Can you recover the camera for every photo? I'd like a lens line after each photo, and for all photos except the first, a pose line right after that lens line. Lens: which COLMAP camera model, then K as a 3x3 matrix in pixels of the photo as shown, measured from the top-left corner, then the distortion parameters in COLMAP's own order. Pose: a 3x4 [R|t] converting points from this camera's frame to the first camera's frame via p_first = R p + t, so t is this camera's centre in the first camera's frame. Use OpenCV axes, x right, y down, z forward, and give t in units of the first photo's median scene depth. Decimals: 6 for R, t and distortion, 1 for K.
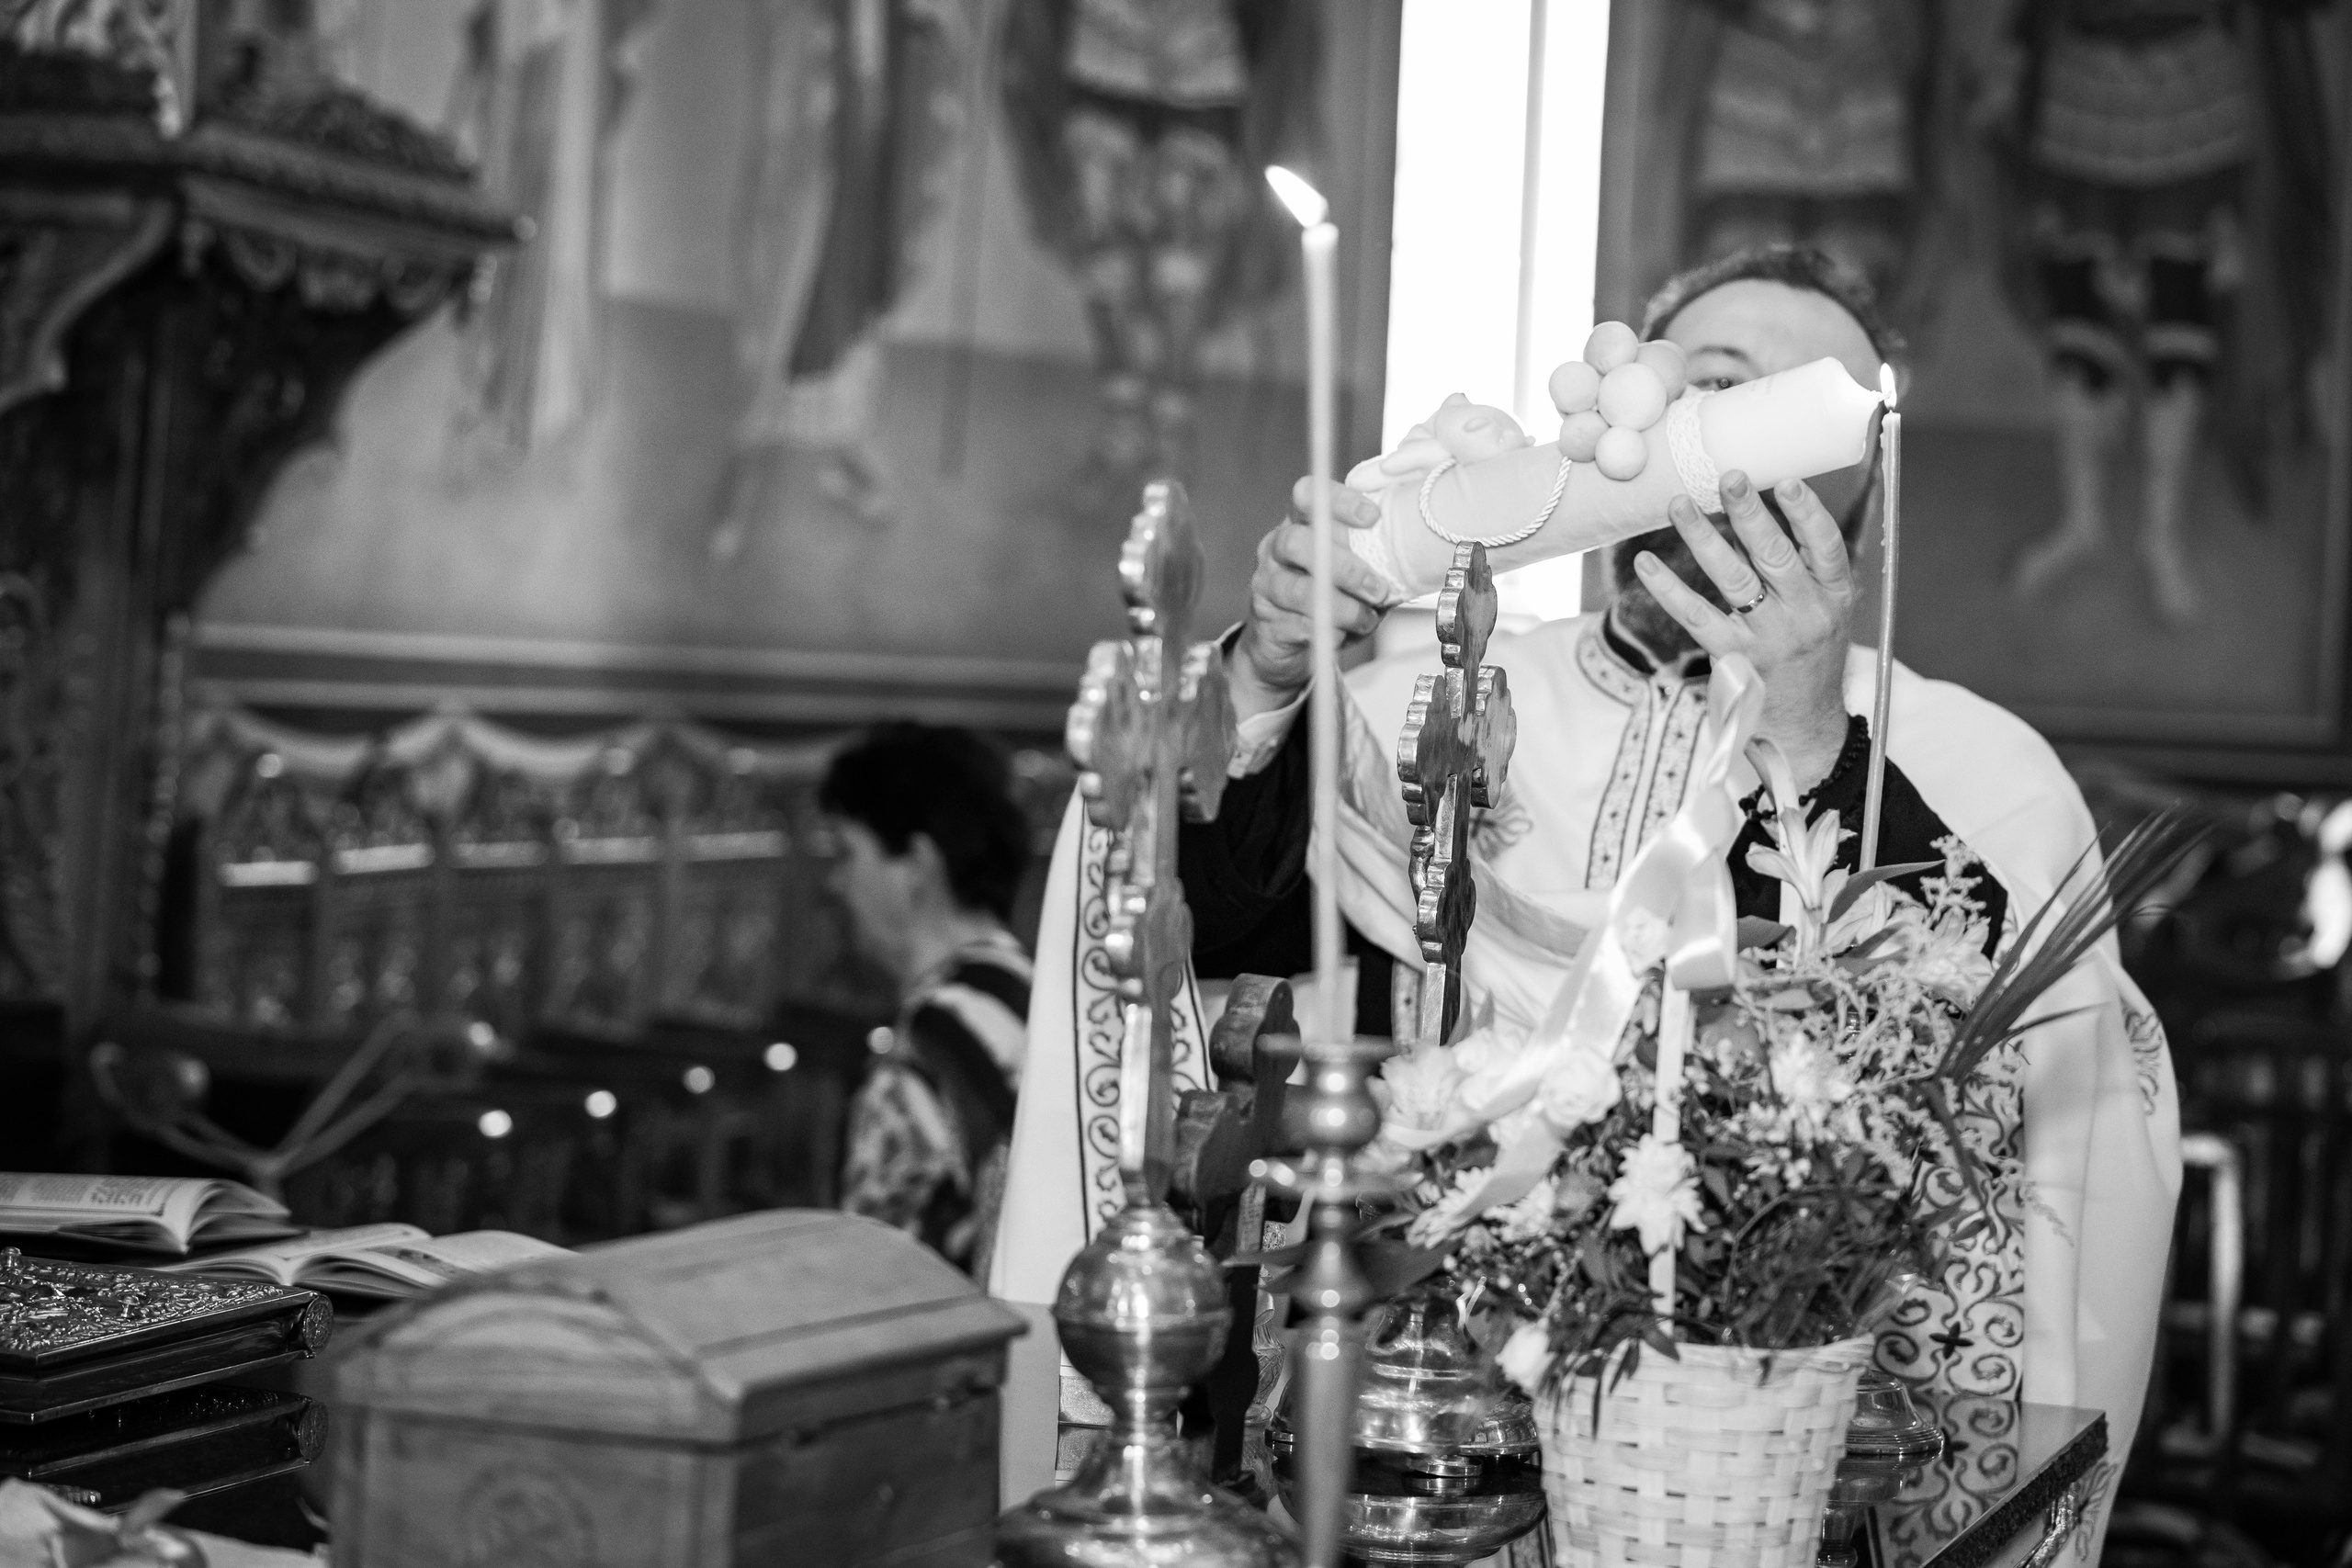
lens RADIAL K [[4585.4, 0, 1176.0], [0, 4585.4, 784.0], [0, 0, 1]] dist [0.025226, -0.094697]
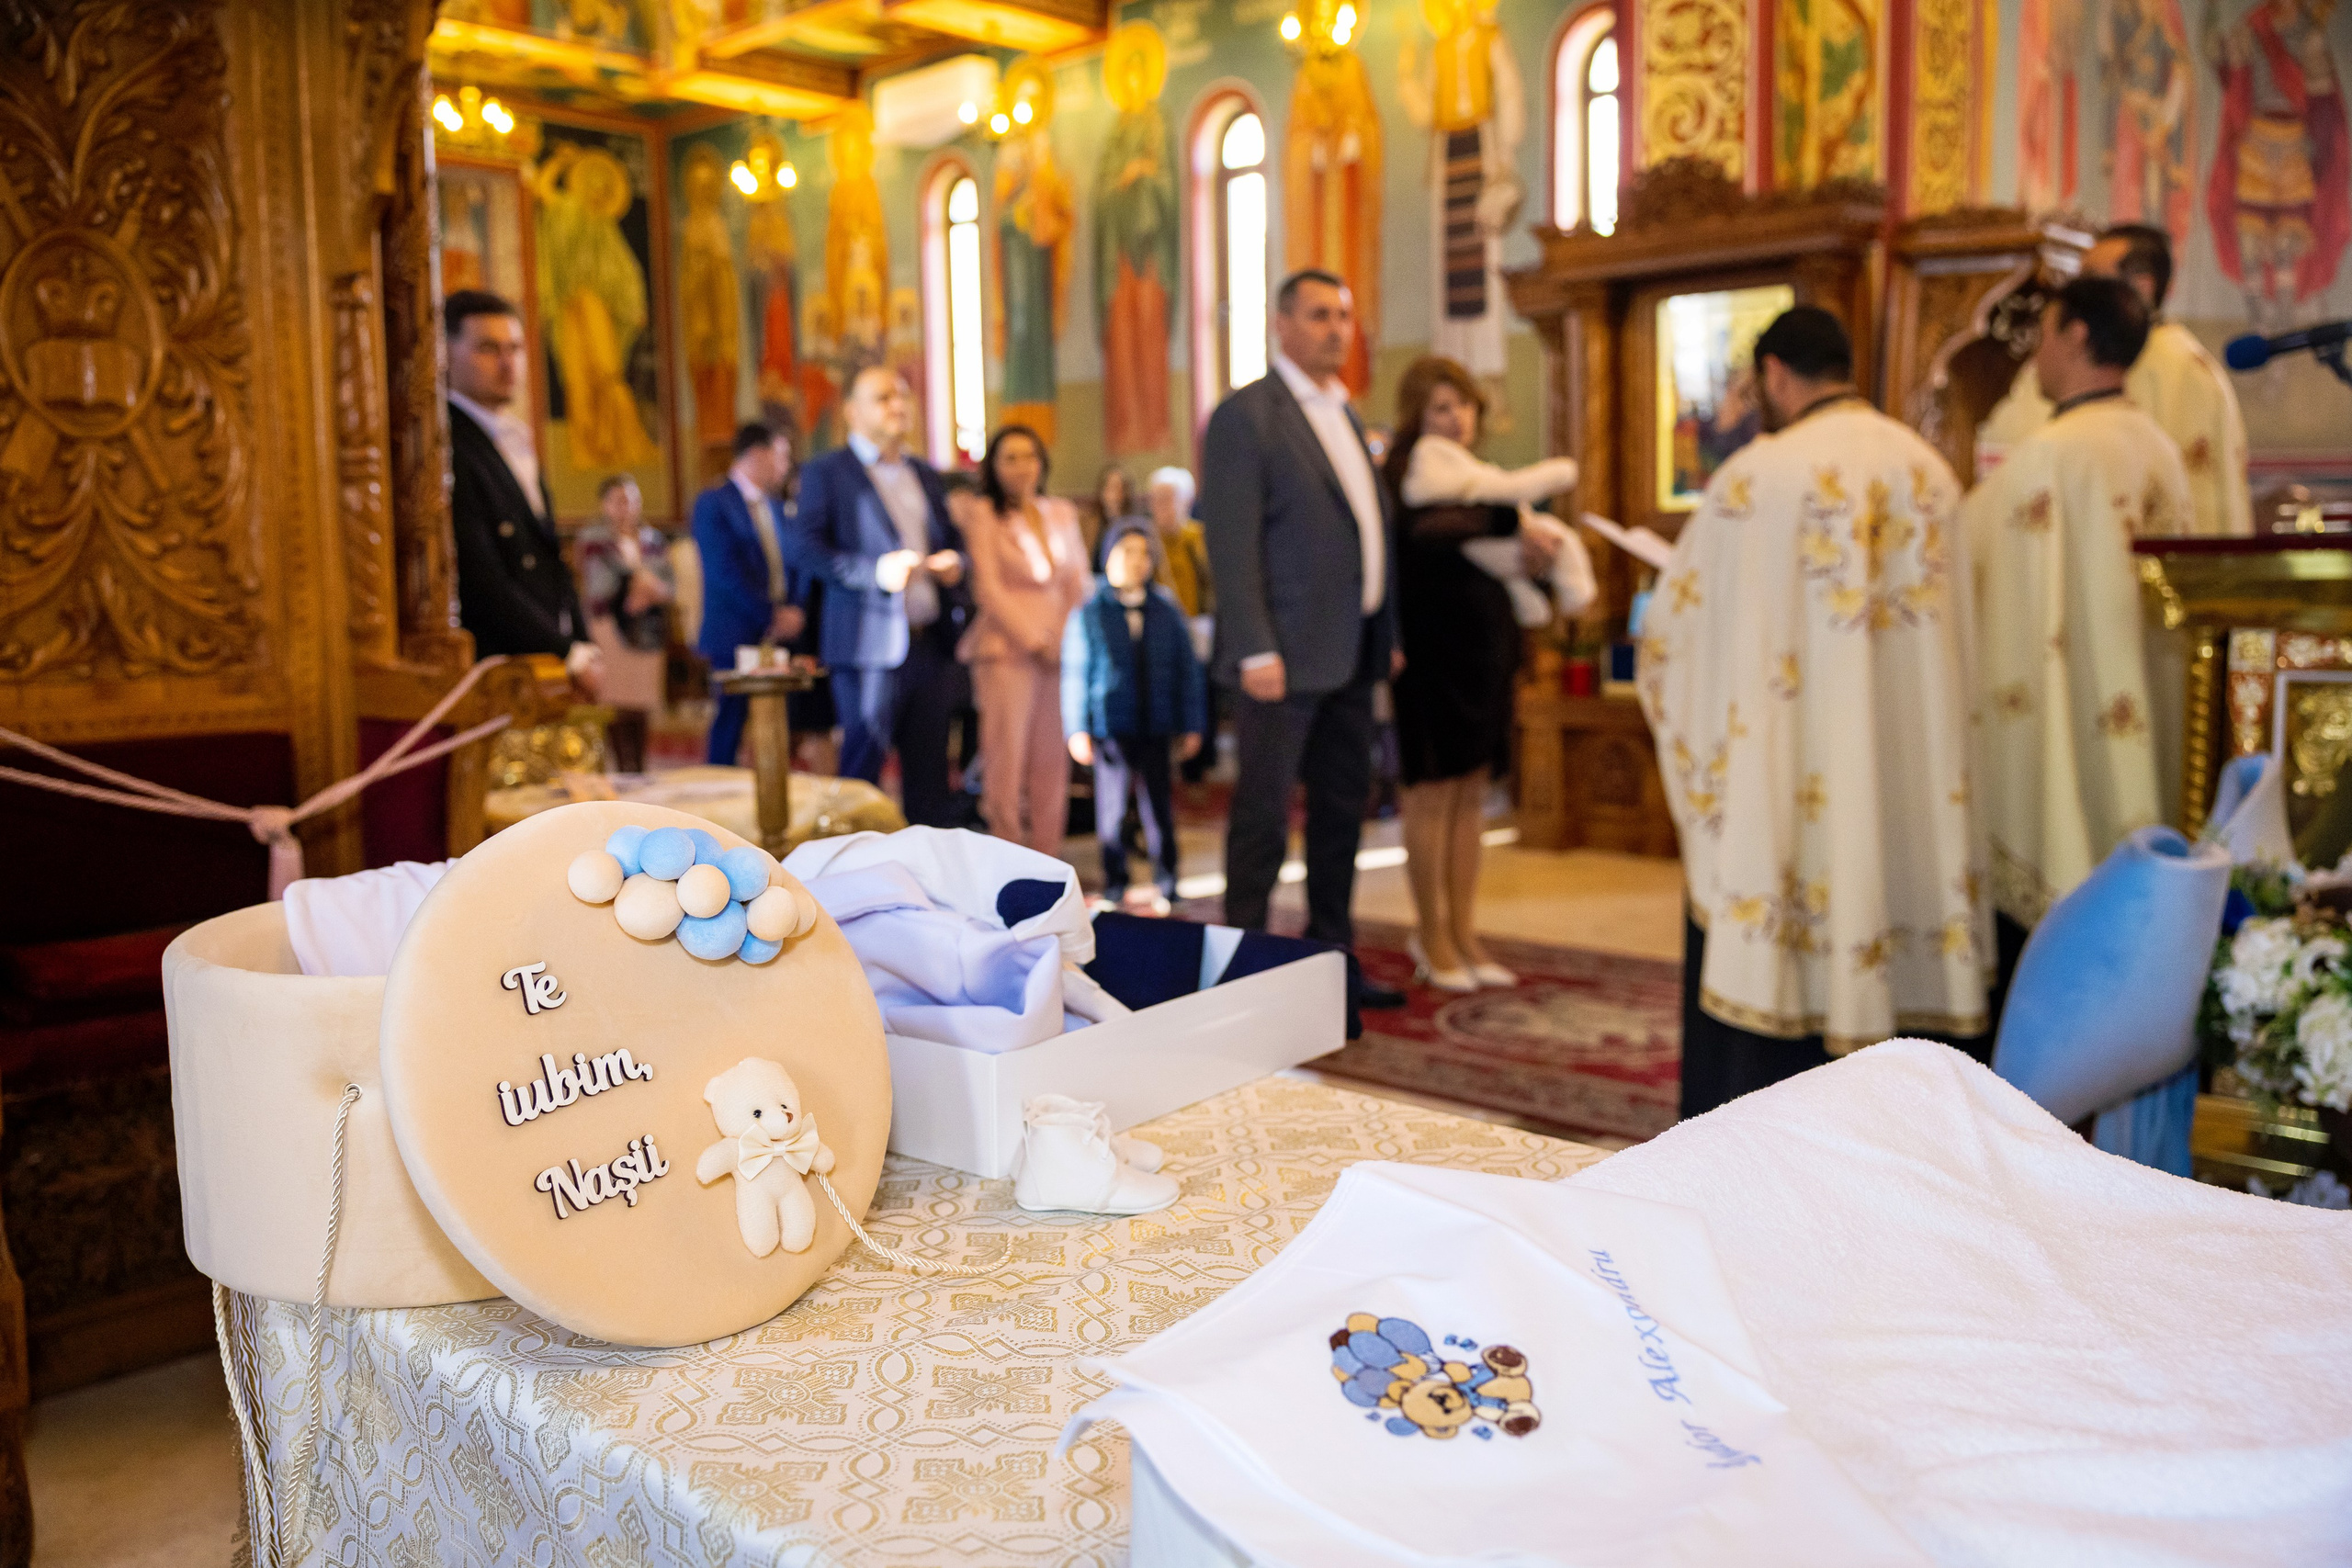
lens RADIAL K [[1976.9, 0, 1183.2], [0, 1976.9, 790.0], [0, 0, 1]] dist [0.001081, 0.005896]
pose [[0.923687, -0.023054, -0.382454, -0.198418], [0.056599, 0.995447, 0.076691, 0.055588], [0.378945, -0.092485, 0.920786, -0.239975]]
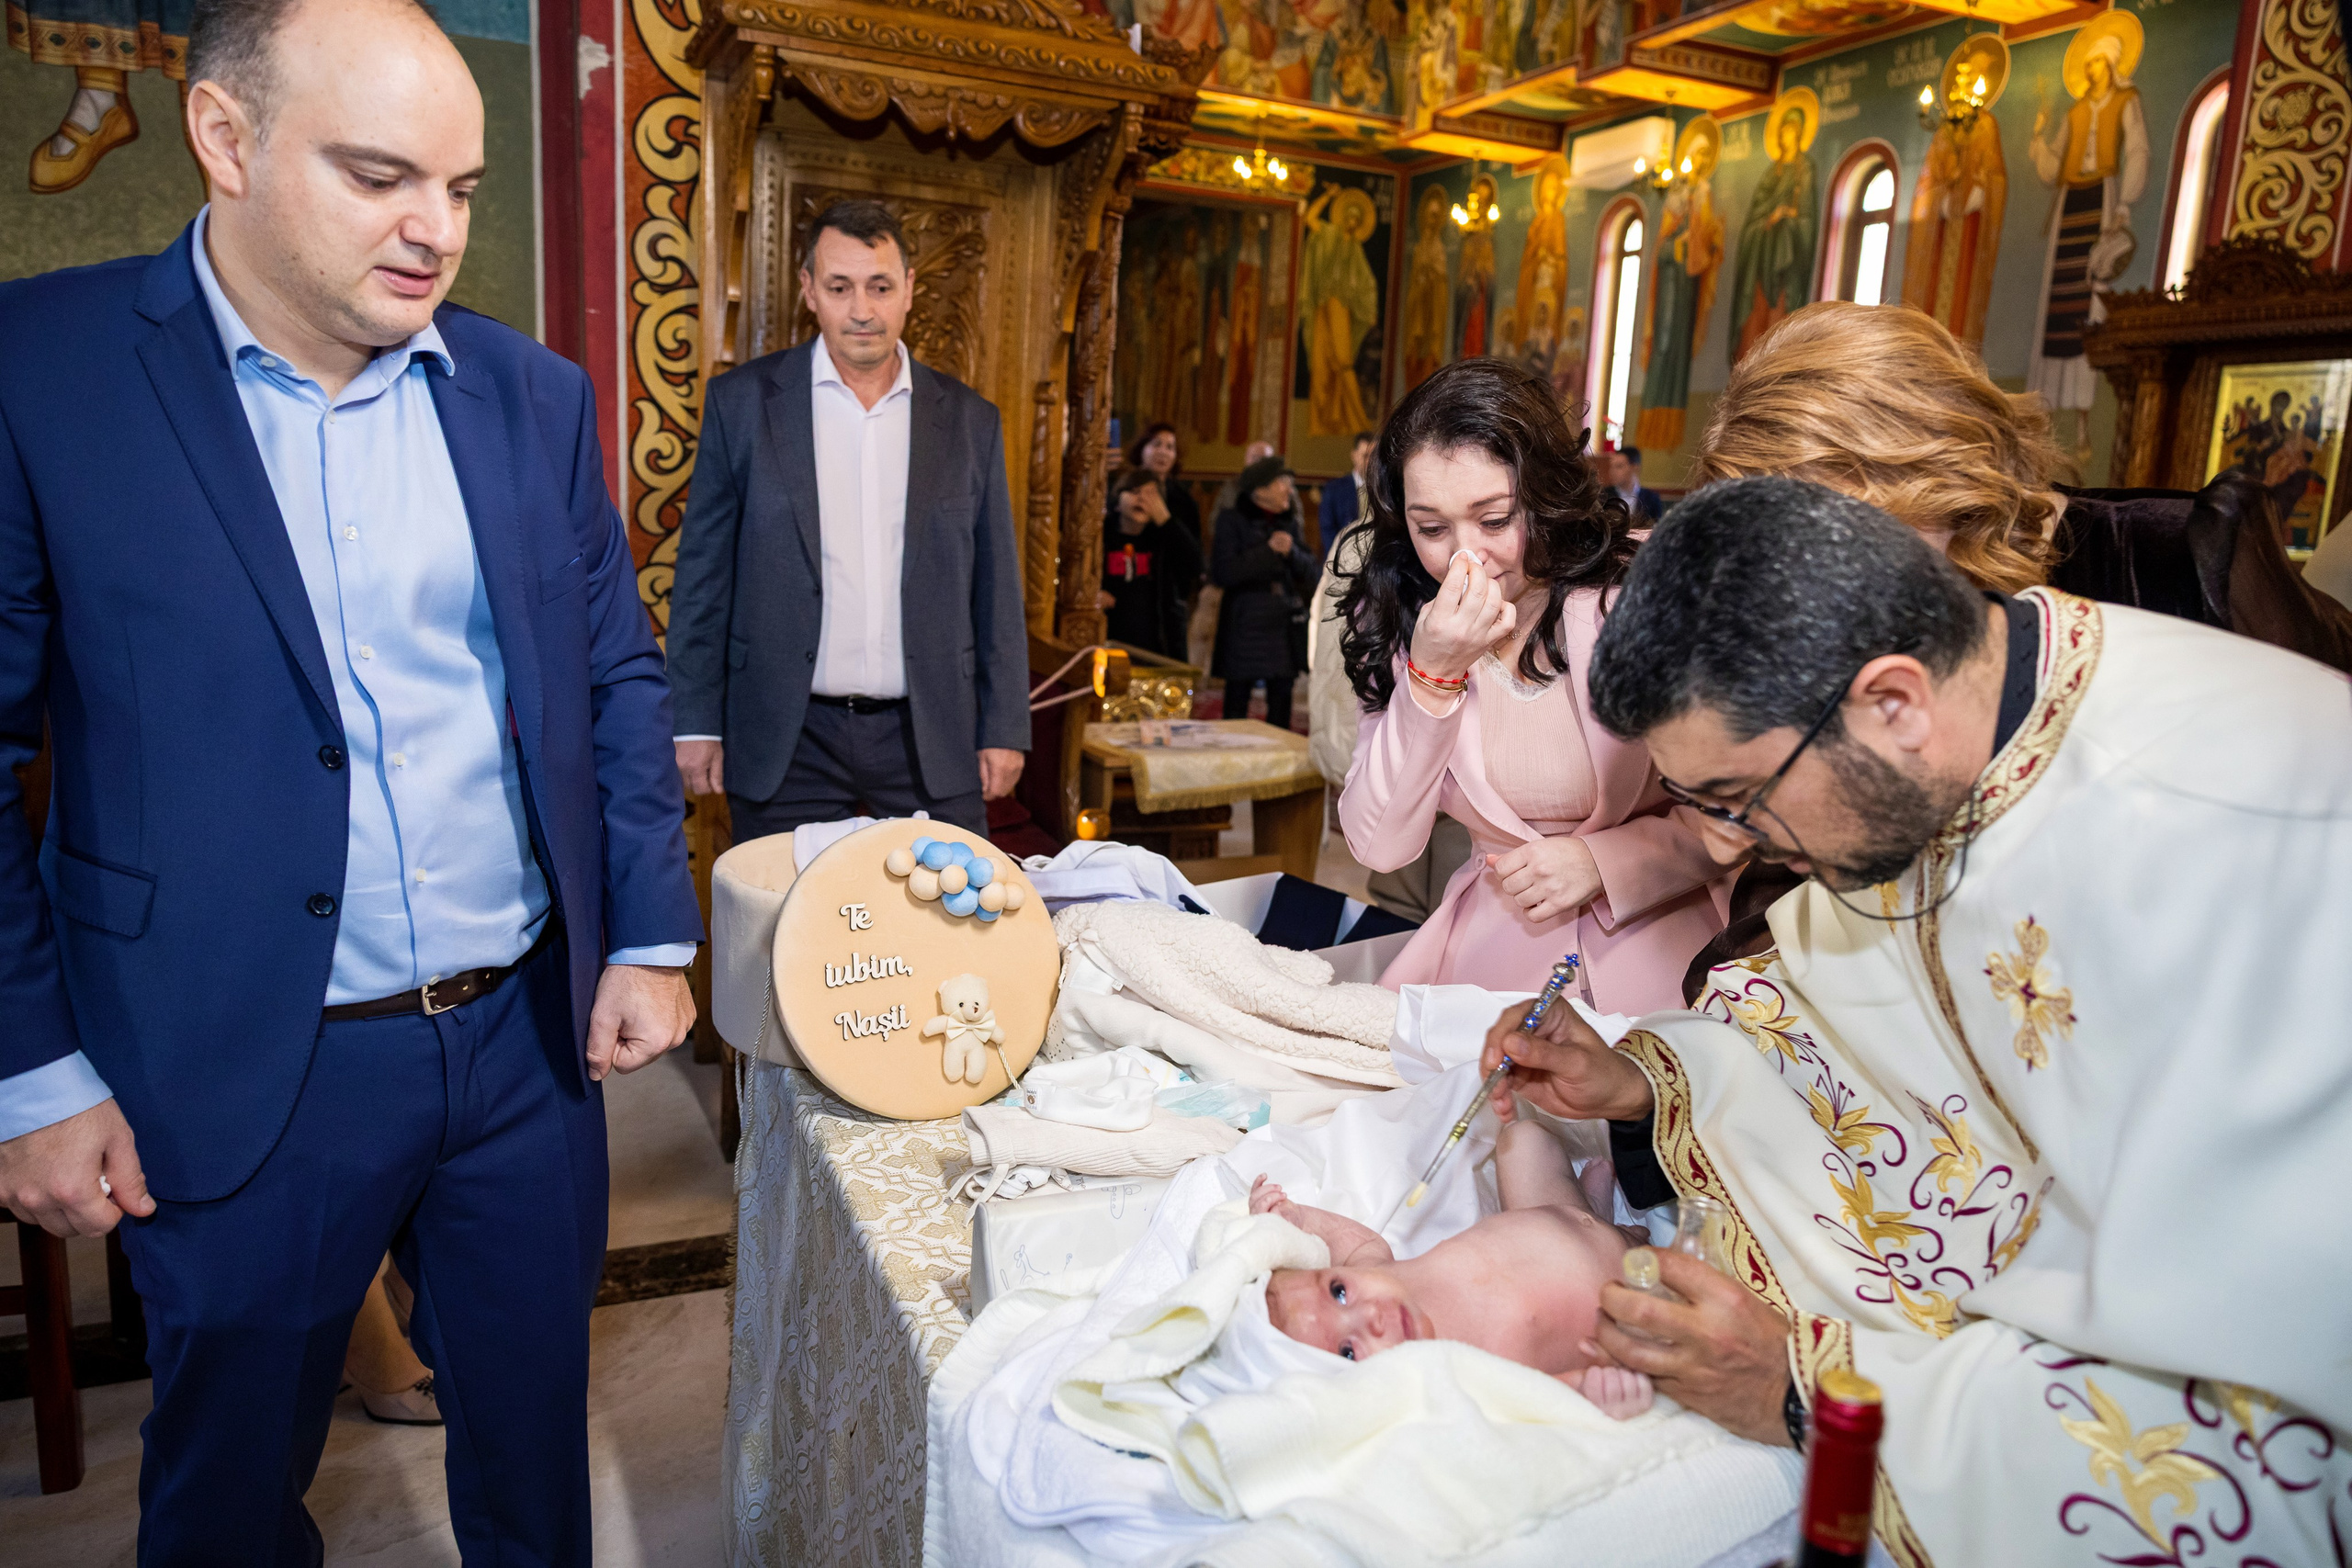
lens RADIAL K [[1599.9, 0, 1181.6], [0, 1599.9, 777.7], [0, 0, 1]] dist [0.008408, -0.001397]
pose [[0.709196, 0.115205, -0.695535, -0.109948], [-0.032414, 0.990843, 0.131067, 0.027008], [0.704266, -0.070407, 0.706436, -0.257779]]
